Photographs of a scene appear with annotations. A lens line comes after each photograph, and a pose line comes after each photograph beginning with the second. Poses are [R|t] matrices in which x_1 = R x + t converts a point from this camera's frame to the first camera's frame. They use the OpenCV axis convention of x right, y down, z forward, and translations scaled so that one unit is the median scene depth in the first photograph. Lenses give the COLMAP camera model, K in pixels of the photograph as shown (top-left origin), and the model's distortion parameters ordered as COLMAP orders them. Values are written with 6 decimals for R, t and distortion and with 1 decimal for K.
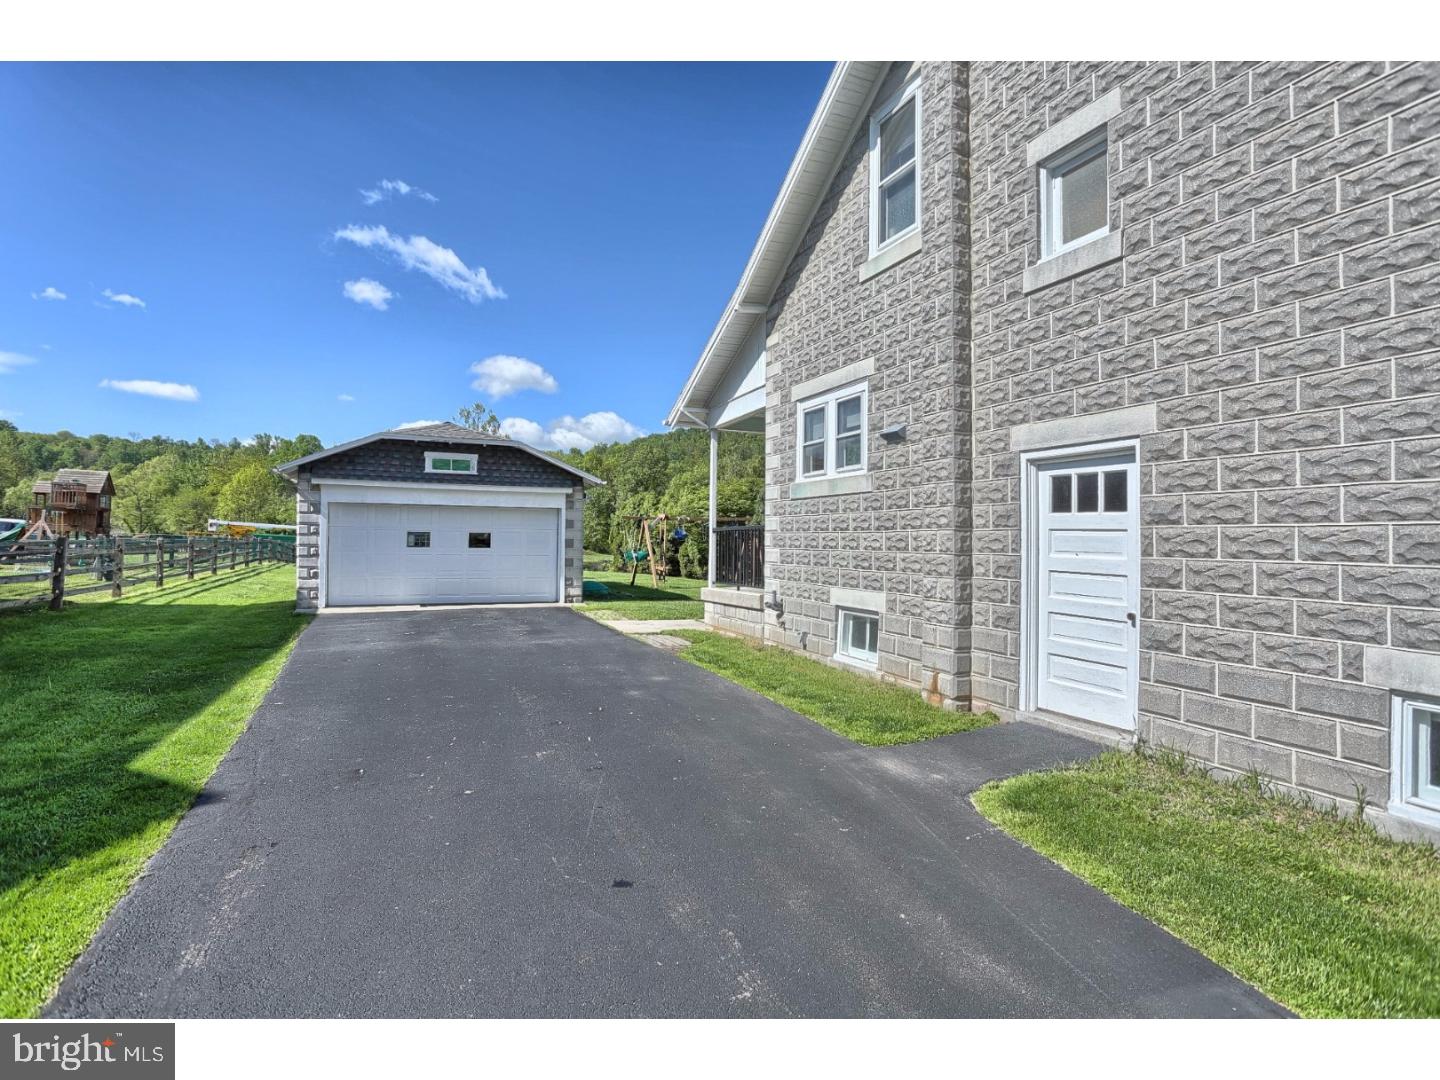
lens RADIAL K [[689.7, 0, 719.2], [0, 689.7, 529.8], [0, 0, 1]] dist [-0.052751, 0.006870]
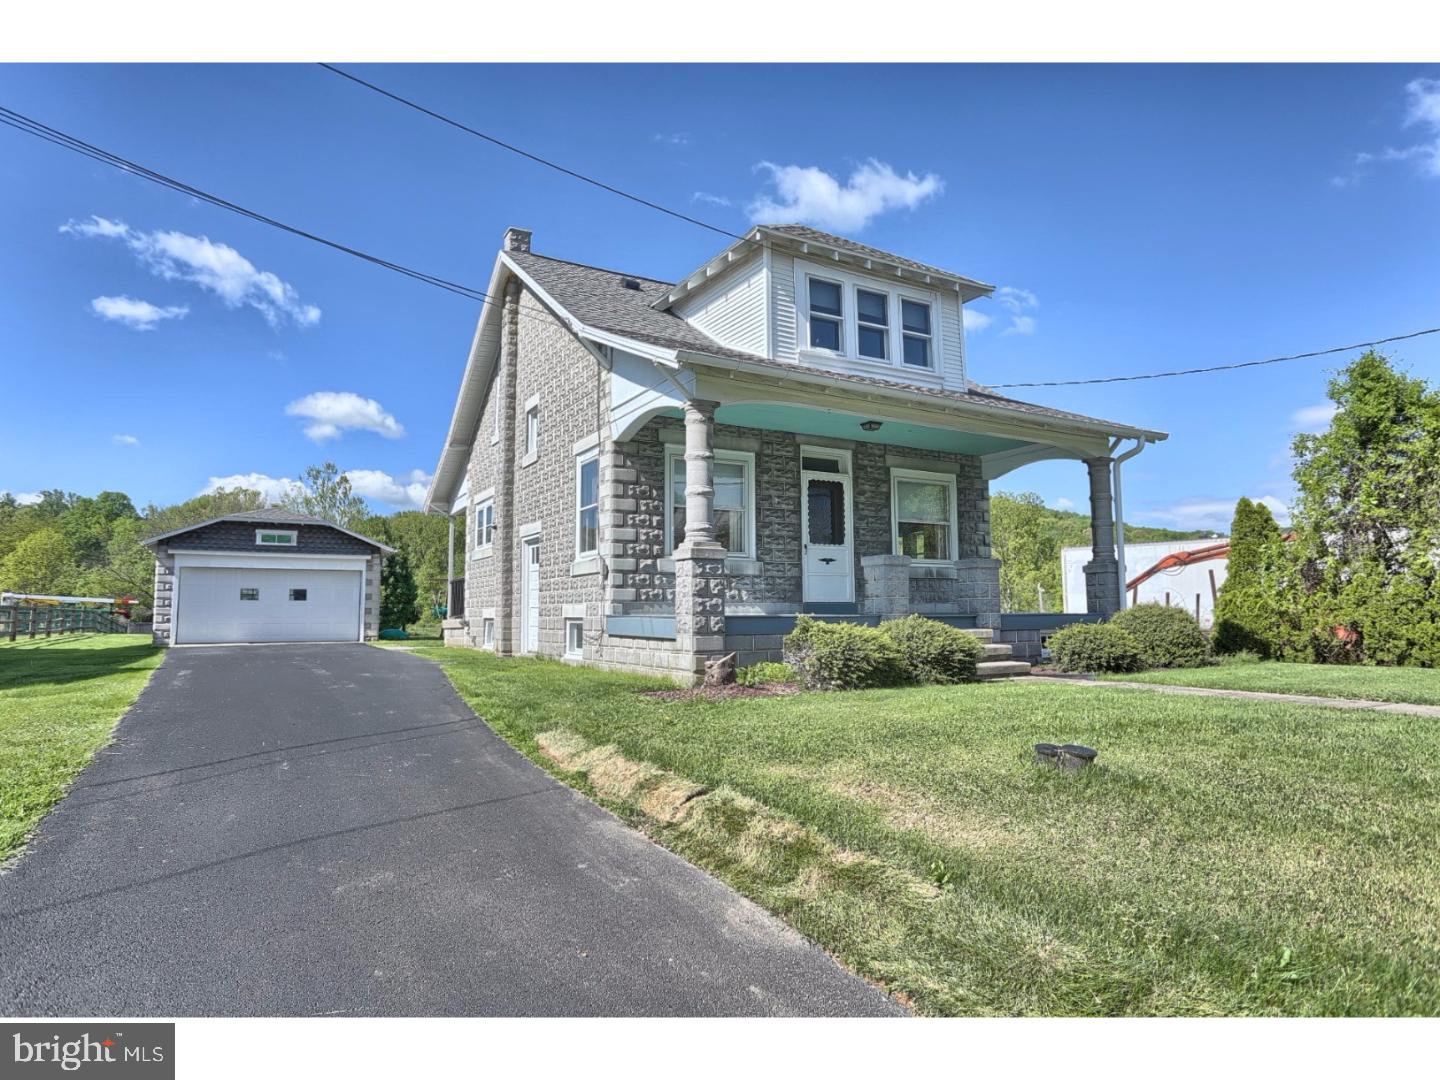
lens RADIAL K [[821.0, 0, 716.8], [0, 821.0, 535.4], [0, 0, 1]] dist [-0.027809, 0.005863]
pose [[0.995102, -0.006794, 0.098625, 0.342344], [0.014917, 0.996531, -0.081870, 0.046903], [-0.097726, 0.082940, 0.991751, -0.741058]]
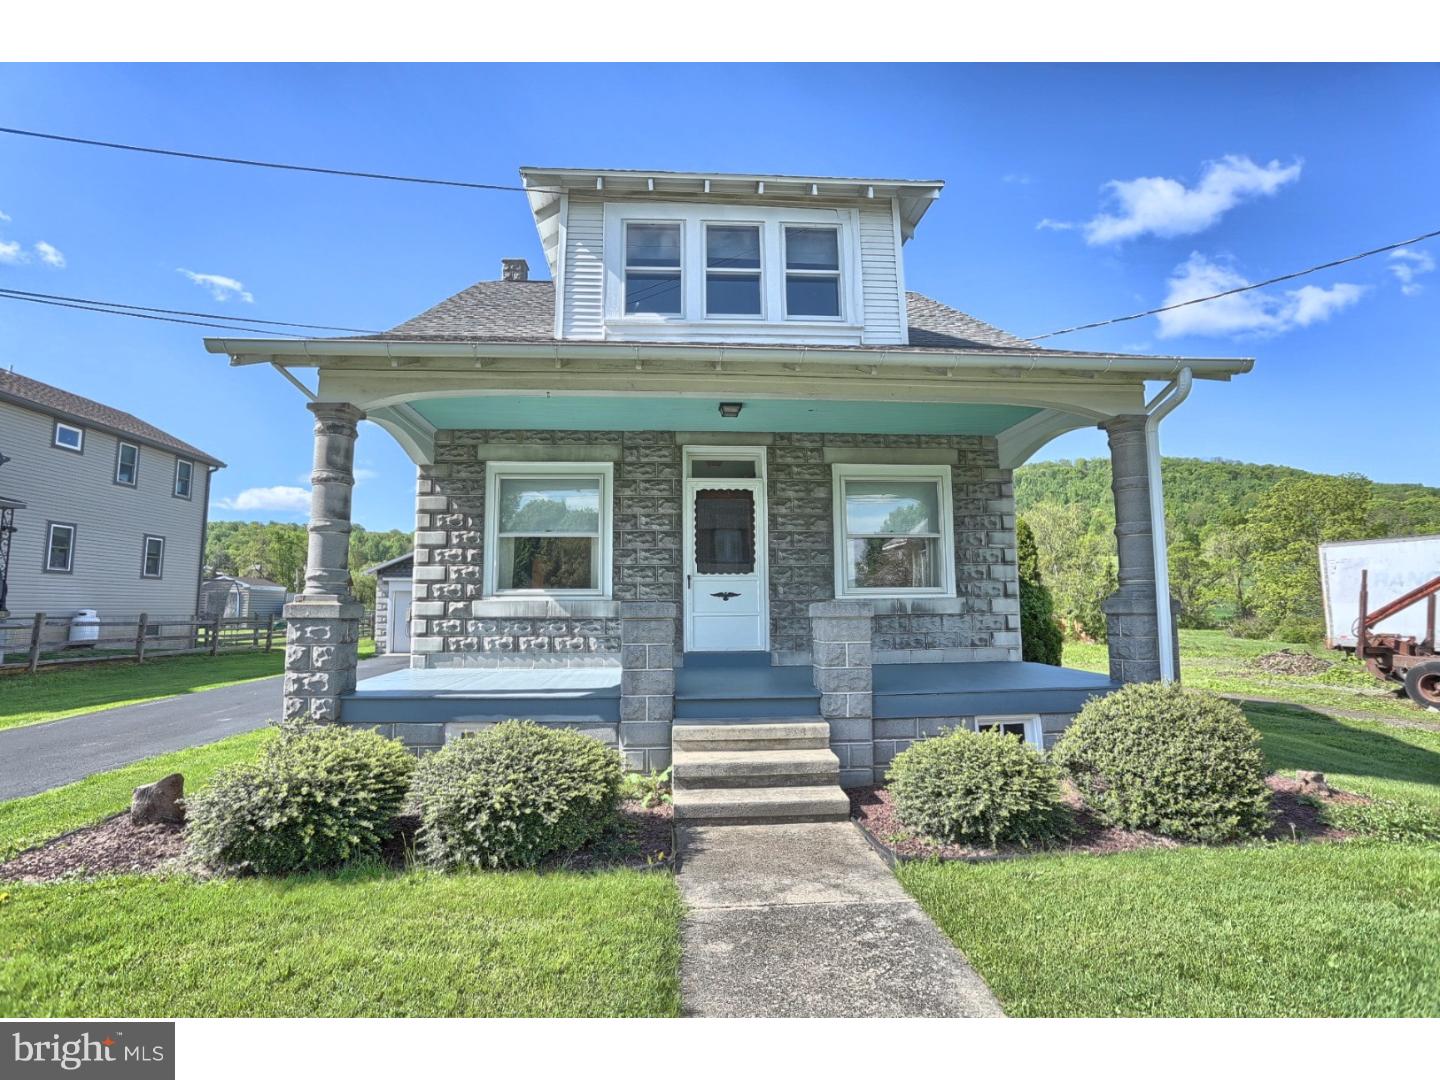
lens RADIAL K [[689.7, 0, 717.8], [0, 689.7, 534.8], [0, 0, 1]] dist [-0.052751, 0.006870]
pose [[0.940662, -0.052255, -0.335296, 0.790852], [0.020365, 0.994985, -0.097932, 0.003360], [0.338732, 0.085292, 0.937009, -0.353330]]
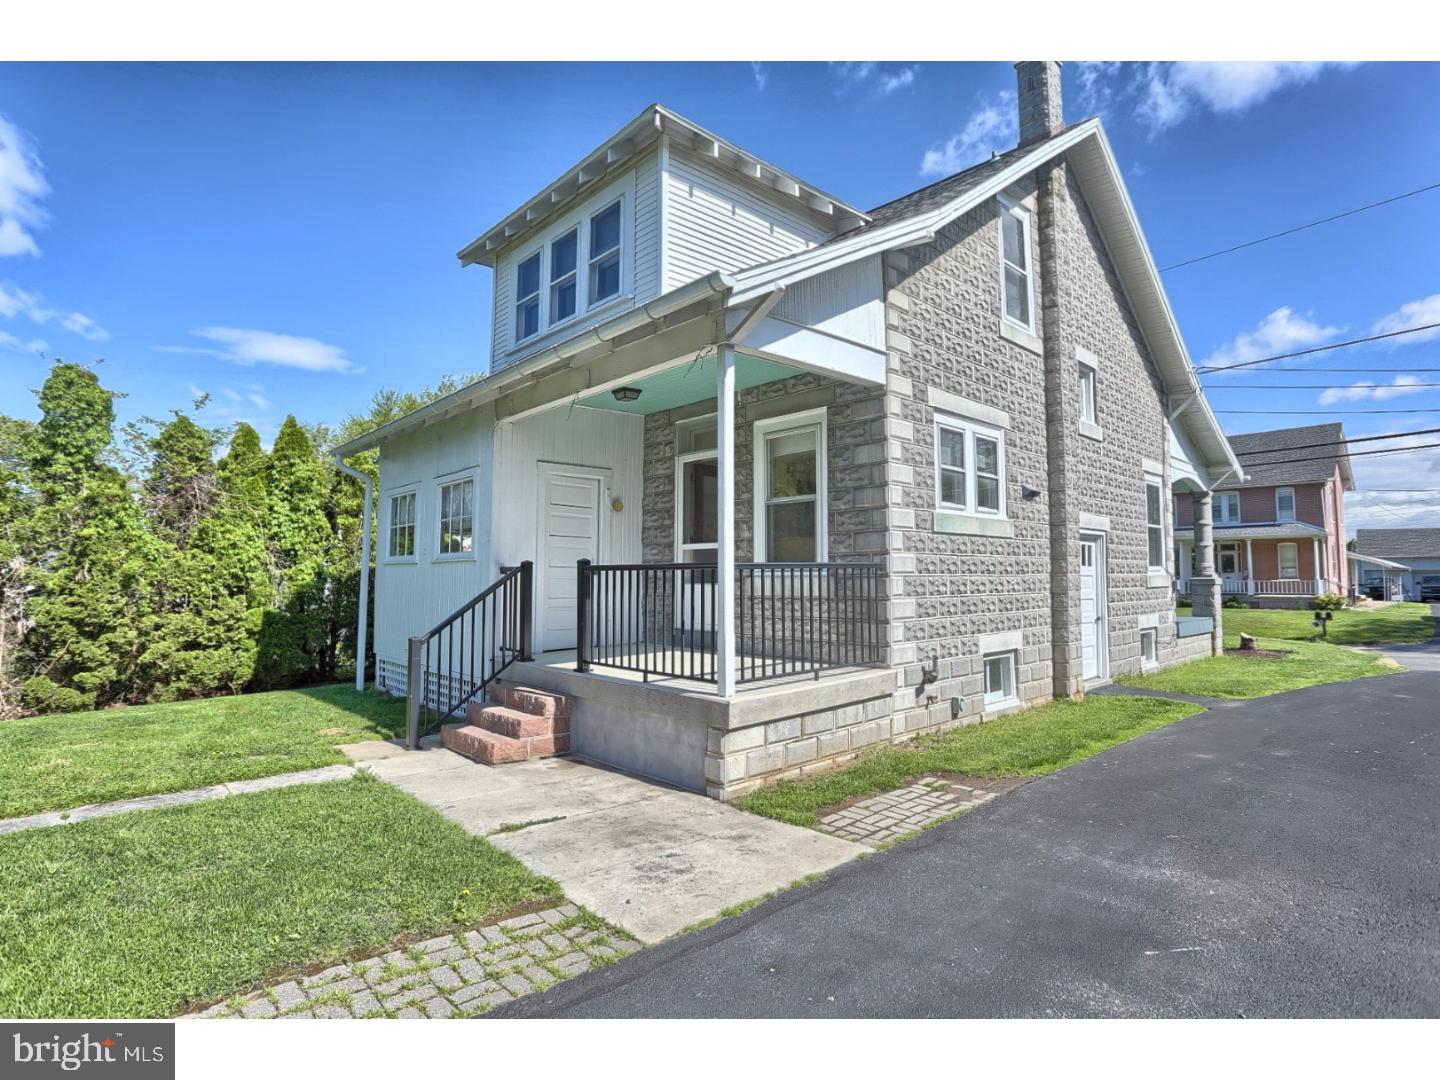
lens RADIAL K [[756.4, 0, 718.5], [0, 756.4, 535.1], [0, 0, 1]] dist [-0.003736, -0.000235]
pose [[-0.341524, 0.048006, 0.938646, -0.400537], [-0.008941, 0.998484, -0.054319, 0.004856], [-0.939831, -0.026944, -0.340577, 1.003990]]
